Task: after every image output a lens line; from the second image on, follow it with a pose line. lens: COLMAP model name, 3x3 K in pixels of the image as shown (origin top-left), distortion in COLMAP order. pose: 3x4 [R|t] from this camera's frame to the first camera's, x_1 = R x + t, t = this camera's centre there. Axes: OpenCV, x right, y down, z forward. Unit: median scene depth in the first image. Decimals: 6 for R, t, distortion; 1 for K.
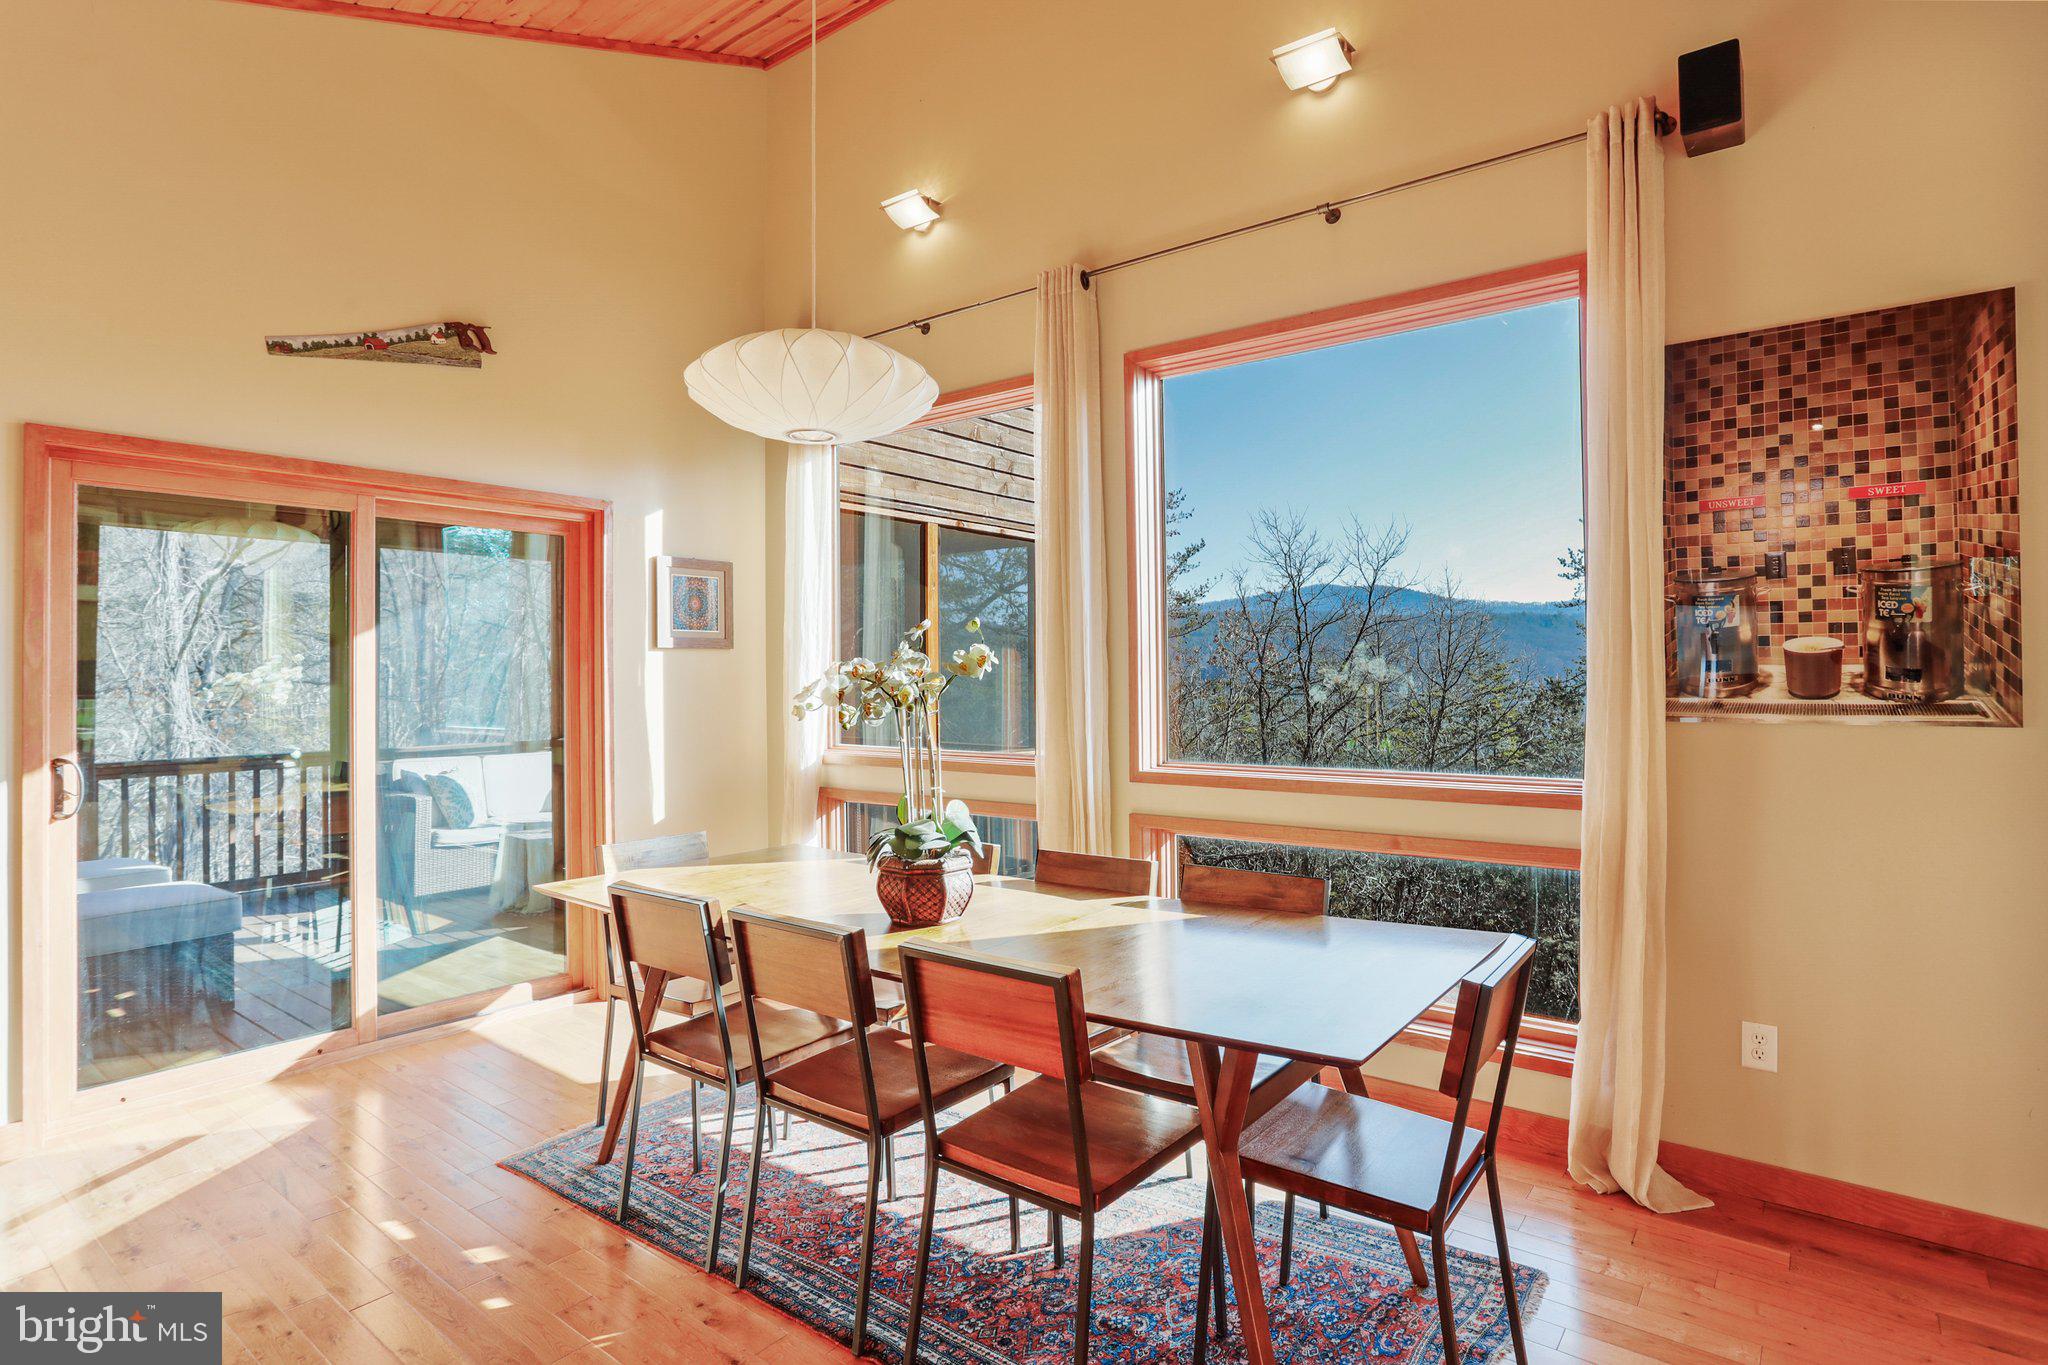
lens RADIAL K [[1058.9, 0, 1017.1], [0, 1058.9, 690.5], [0, 0, 1]] dist [-0.035037, 0.006804]
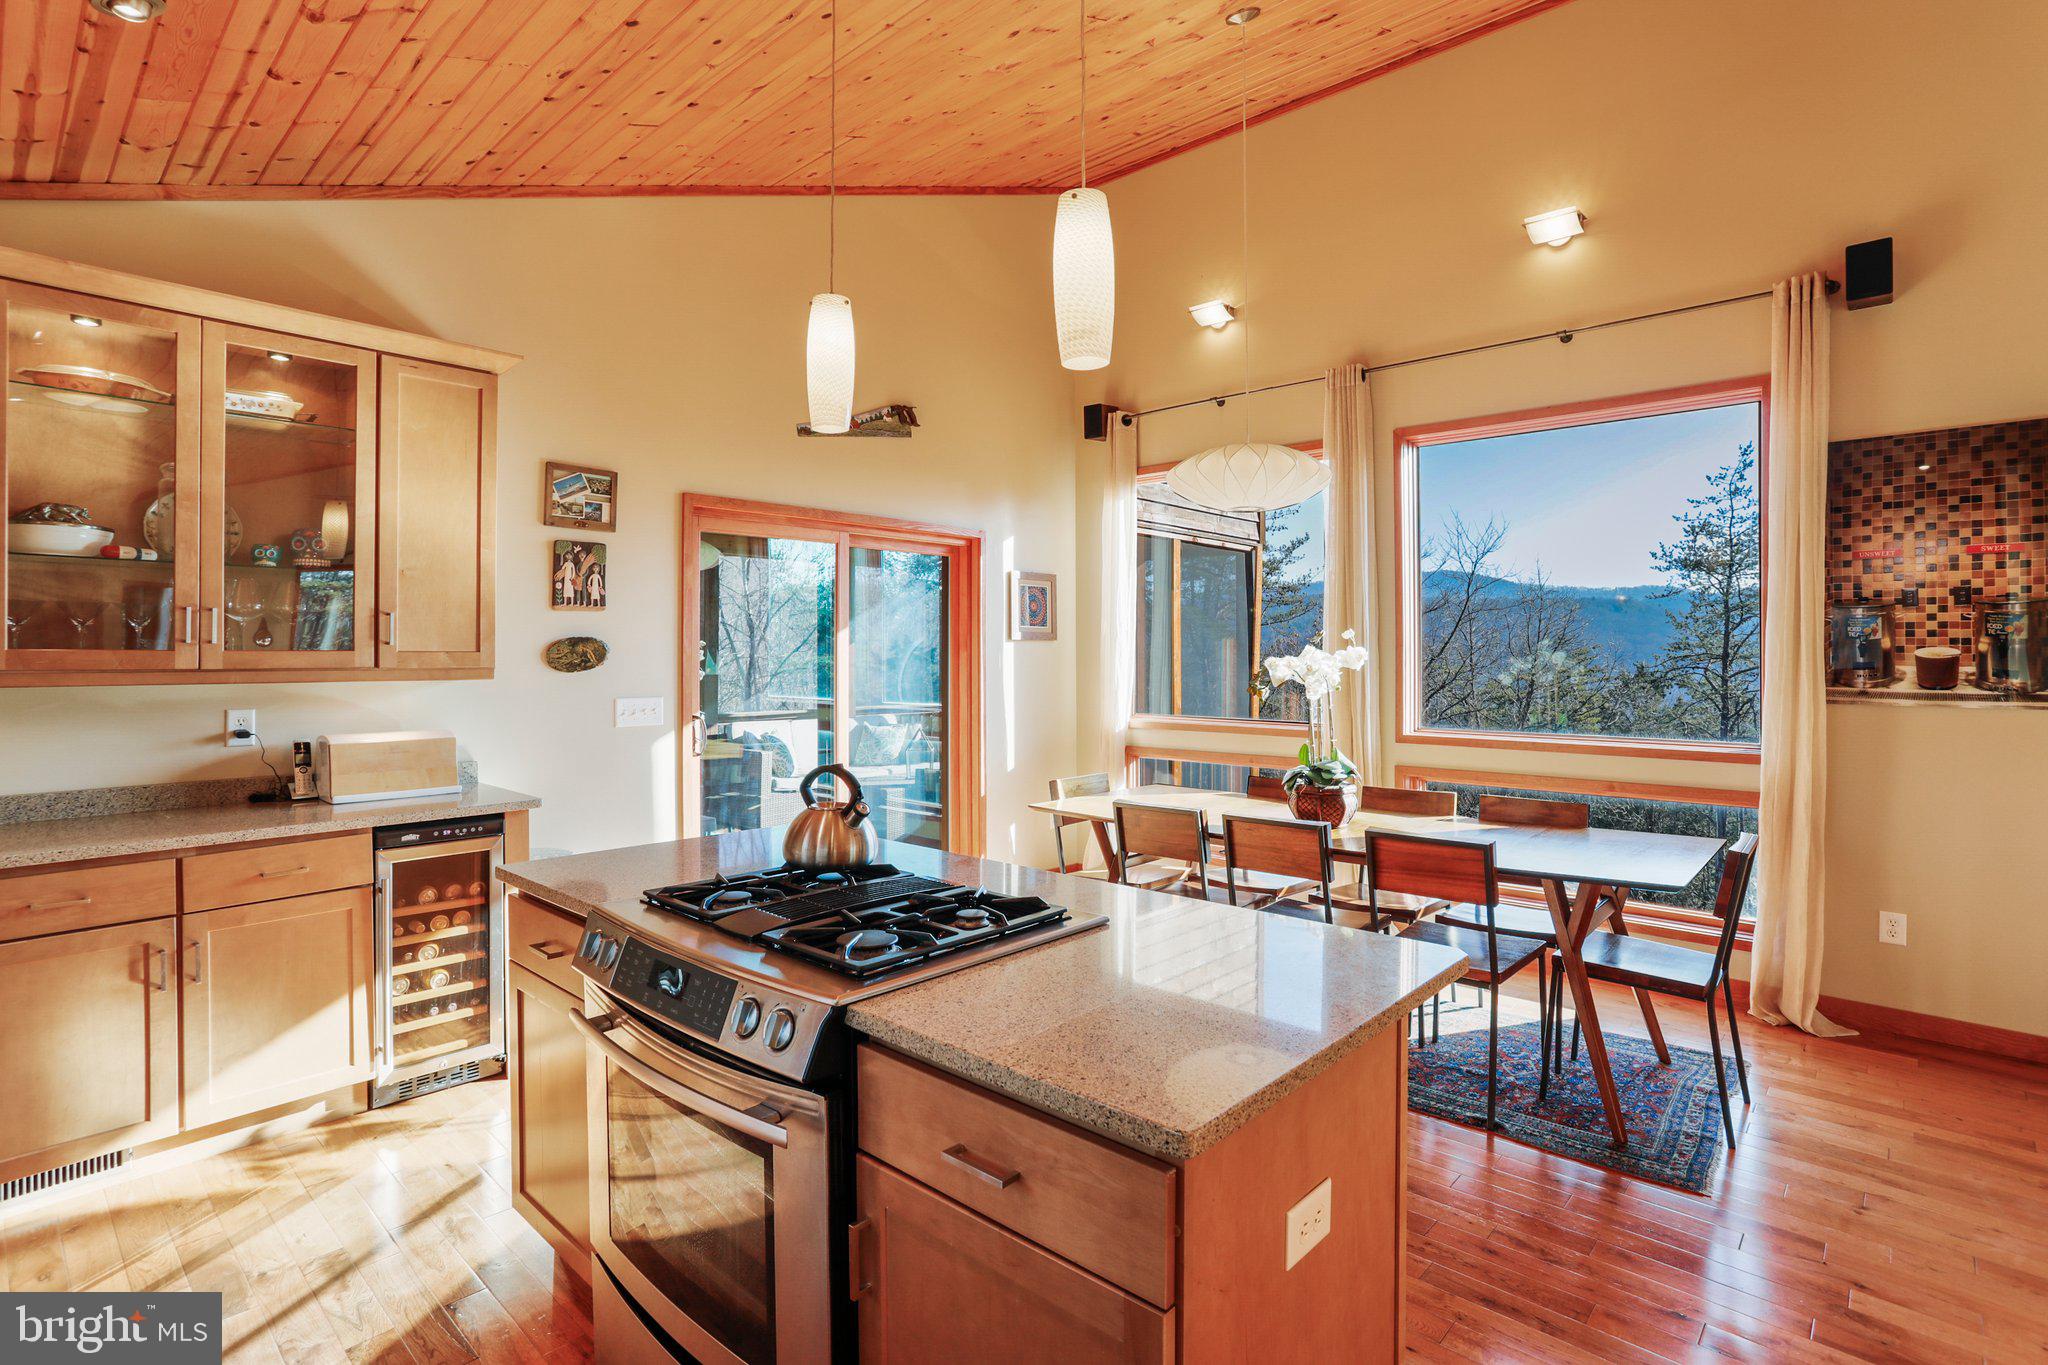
lens RADIAL K [[1000.1, 0, 1010.0], [0, 1000.1, 673.0], [0, 0, 1]] dist [-0.033637, 0.012892]
pose [[0.996815, 0.010998, -0.078983, -0.403667], [-0.010574, 0.999927, 0.005785, -0.008875], [0.079041, -0.004931, 0.996859, -0.453383]]
